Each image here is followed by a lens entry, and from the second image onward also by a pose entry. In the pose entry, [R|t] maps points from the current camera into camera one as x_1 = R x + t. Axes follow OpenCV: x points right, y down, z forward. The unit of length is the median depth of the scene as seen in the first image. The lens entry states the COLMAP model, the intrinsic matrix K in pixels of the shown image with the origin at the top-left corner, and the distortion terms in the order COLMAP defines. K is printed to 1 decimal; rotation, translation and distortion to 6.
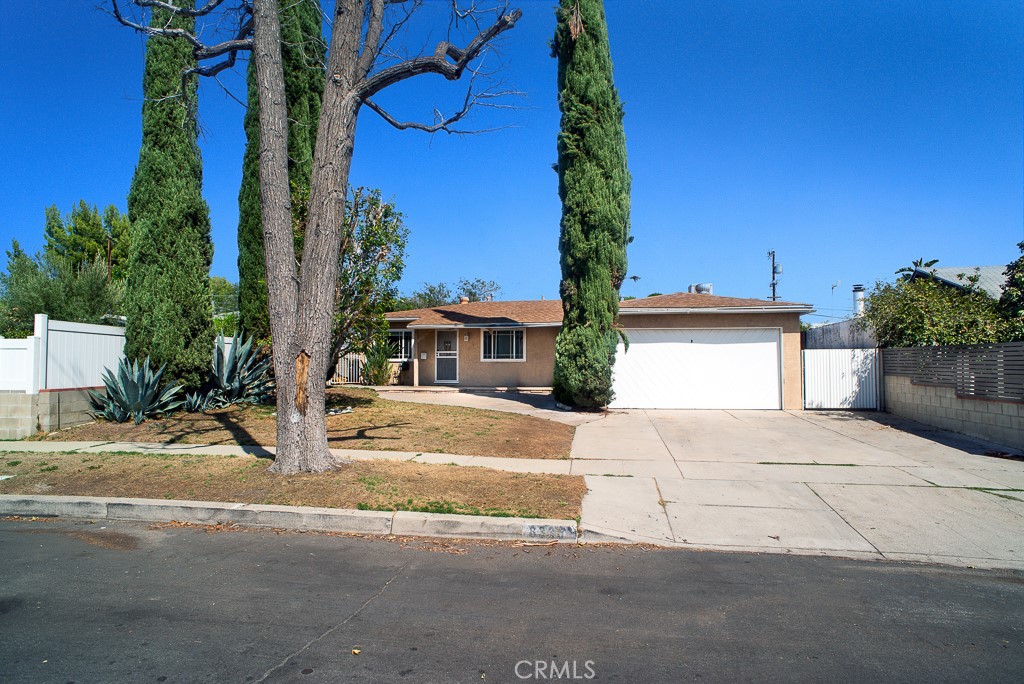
lens RADIAL K [[581.7, 0, 516.7], [0, 581.7, 341.9], [0, 0, 1]] dist [-0.000670, 0.006323]
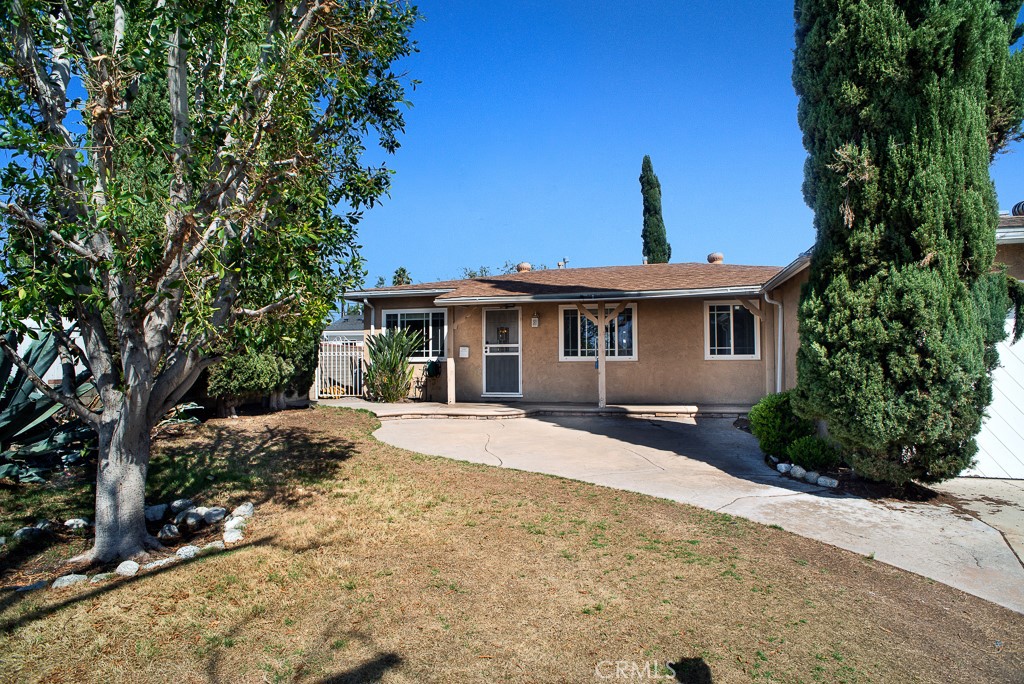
lens RADIAL K [[581.7, 0, 509.7], [0, 581.7, 343.9], [0, 0, 1]] dist [-0.000670, 0.006323]
pose [[0.996902, -0.009165, -0.078114, -0.066436], [0.010115, 0.999879, 0.011778, 0.009122], [0.077997, -0.012531, 0.996875, 0.410930]]
